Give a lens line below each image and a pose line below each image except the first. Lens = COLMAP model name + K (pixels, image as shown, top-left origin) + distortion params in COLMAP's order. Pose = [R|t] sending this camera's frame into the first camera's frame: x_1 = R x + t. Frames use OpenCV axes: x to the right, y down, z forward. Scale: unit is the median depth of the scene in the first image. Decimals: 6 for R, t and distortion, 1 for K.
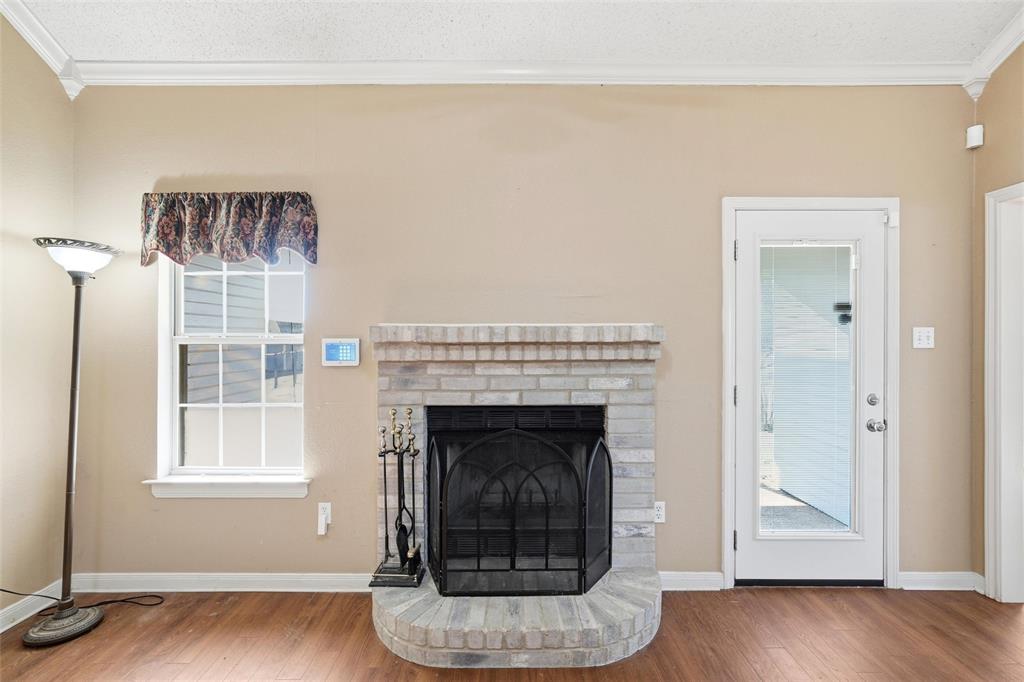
lens RADIAL K [[490.4, 0, 512.0], [0, 490.4, 341.0], [0, 0, 1]] dist [0.000035, 0.000593]
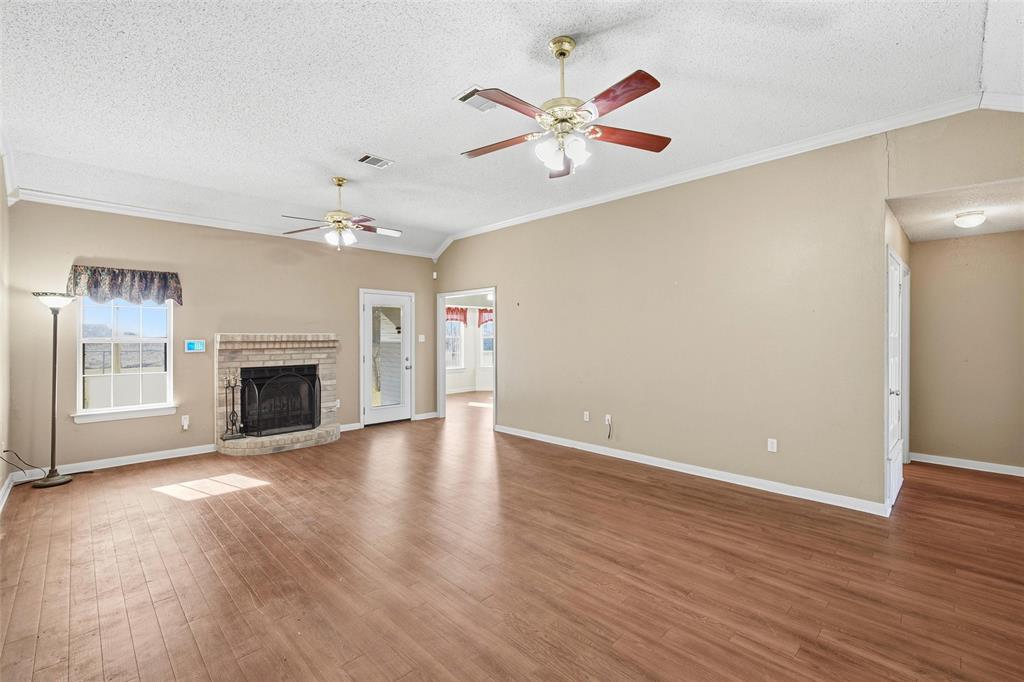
lens RADIAL K [[437.9, 0, 502.0], [0, 437.9, 335.6], [0, 0, 1]] dist [-0.000515, 0.000091]
pose [[0.734498, 0.000143, 0.678611, -0.690664], [0.002550, 0.999992, -0.002970, -0.015400], [-0.678606, 0.003912, 0.734492, -1.428751]]
